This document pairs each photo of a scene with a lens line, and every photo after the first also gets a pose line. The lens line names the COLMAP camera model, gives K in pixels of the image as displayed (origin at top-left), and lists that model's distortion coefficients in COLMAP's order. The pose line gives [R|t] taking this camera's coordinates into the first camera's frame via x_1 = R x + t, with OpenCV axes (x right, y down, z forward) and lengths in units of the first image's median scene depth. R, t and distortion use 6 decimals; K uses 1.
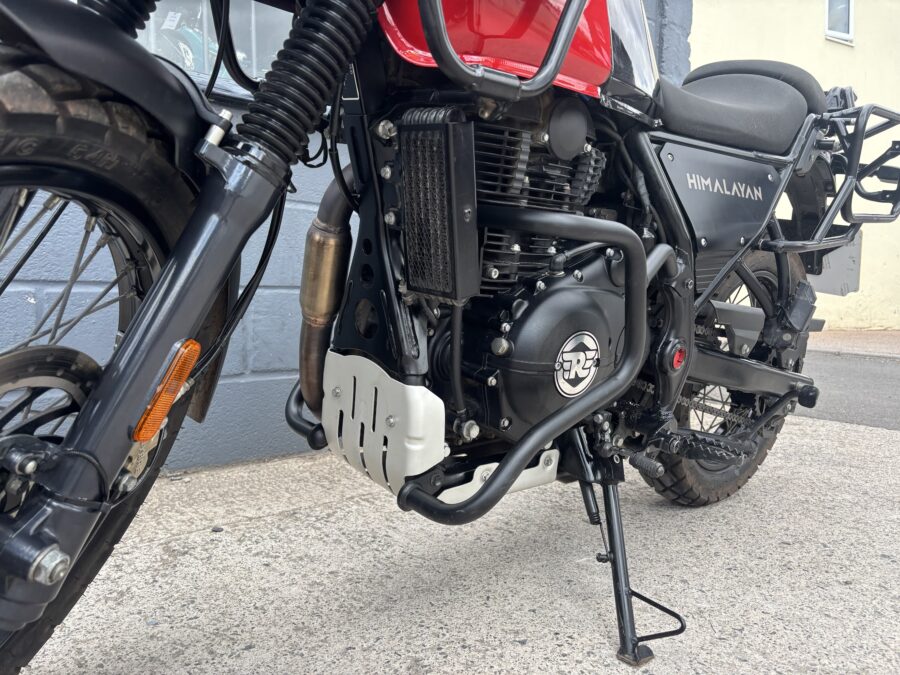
lens RADIAL K [[673.0, 0, 450.0], [0, 673.0, 337.5], [0, 0, 1]] dist [-0.014761, -0.001115]
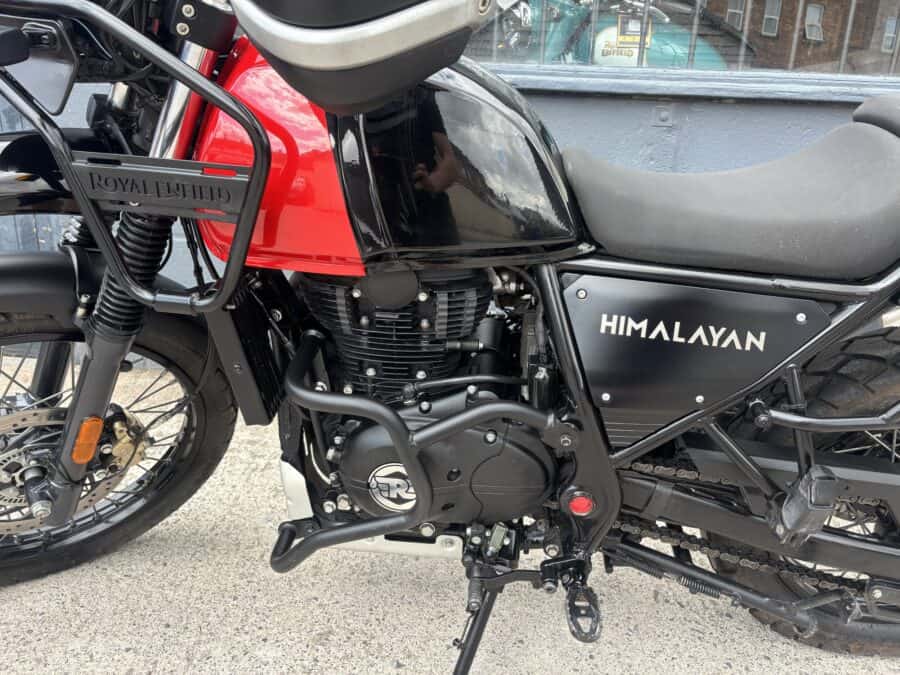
lens RADIAL K [[745.0, 0, 450.0], [0, 745.0, 337.5], [0, 0, 1]] dist [-0.007793, -0.001409]
pose [[0.681573, 0.268742, -0.680615, 0.944437], [-0.070193, 0.949841, 0.304754, -0.533181], [0.728376, -0.159937, 0.666250, 0.275133]]
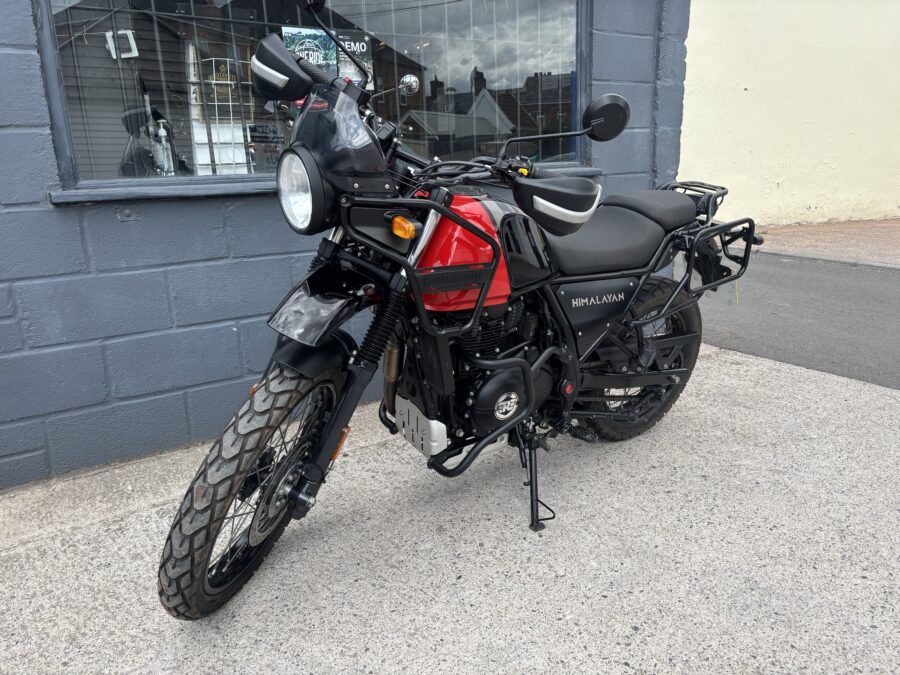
lens RADIAL K [[659.3, 0, 450.0], [0, 659.3, 337.5], [0, 0, 1]] dist [0.007718, -0.001736]
pose [[0.992533, -0.007504, -0.121743, 0.255637], [0.032012, 0.979143, 0.200635, -0.589250], [0.117698, -0.203034, 0.972072, -1.036904]]
